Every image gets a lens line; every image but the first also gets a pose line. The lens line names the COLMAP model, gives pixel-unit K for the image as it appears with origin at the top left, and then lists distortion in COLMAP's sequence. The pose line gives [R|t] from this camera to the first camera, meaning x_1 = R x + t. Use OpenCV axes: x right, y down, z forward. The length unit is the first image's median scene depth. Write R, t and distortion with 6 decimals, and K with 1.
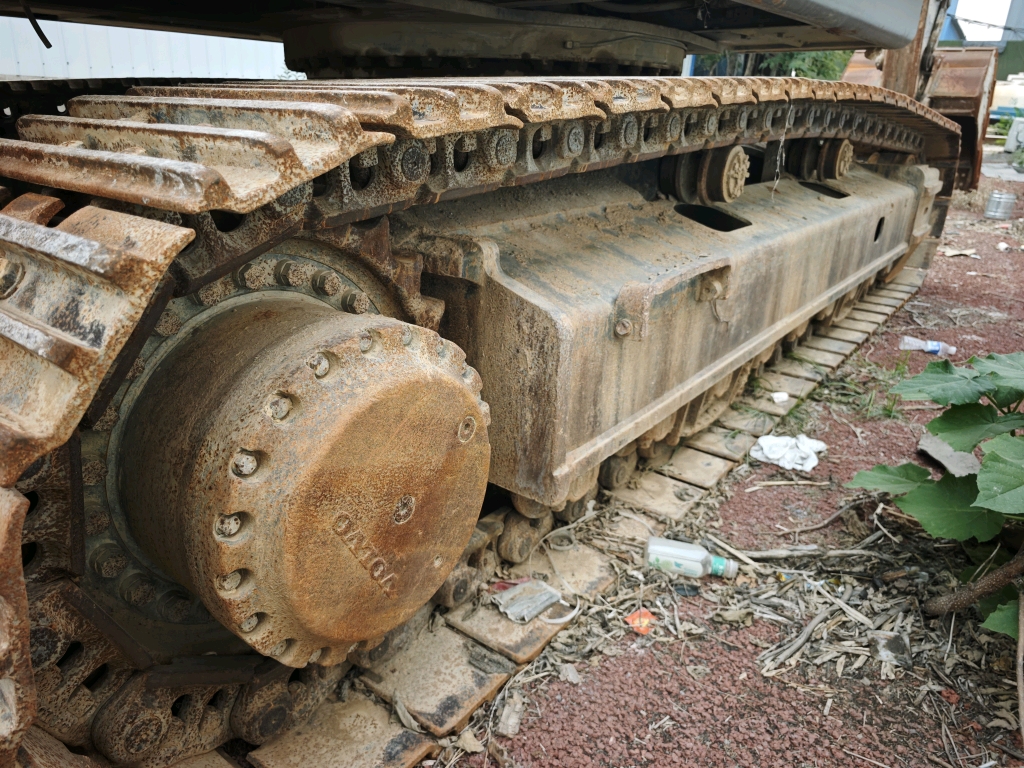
lens RADIAL K [[699.2, 0, 509.3], [0, 699.2, 387.1], [0, 0, 1]] dist [-0.000836, -0.007672]
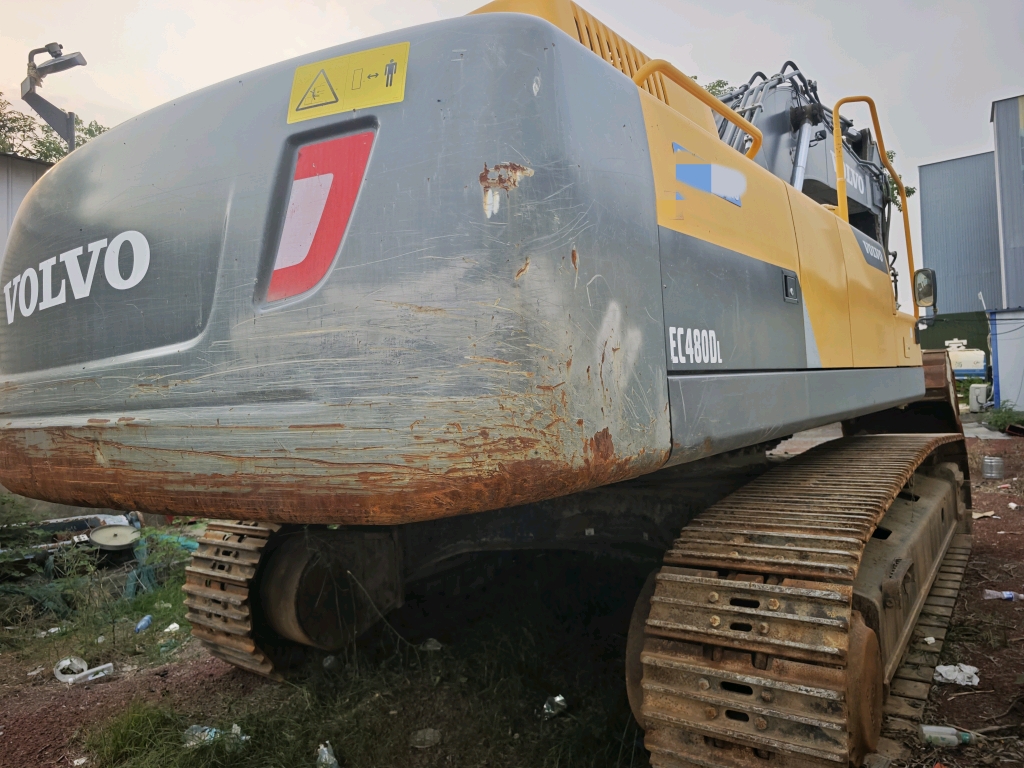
lens RADIAL K [[699.2, 0, 513.1], [0, 699.2, 377.5], [0, 0, 1]] dist [-0.000836, -0.007672]
pose [[0.996083, -0.083258, 0.029773, -0.536563], [0.088236, 0.914140, -0.395681, 0.012562], [0.005727, 0.396758, 0.917905, -0.647220]]
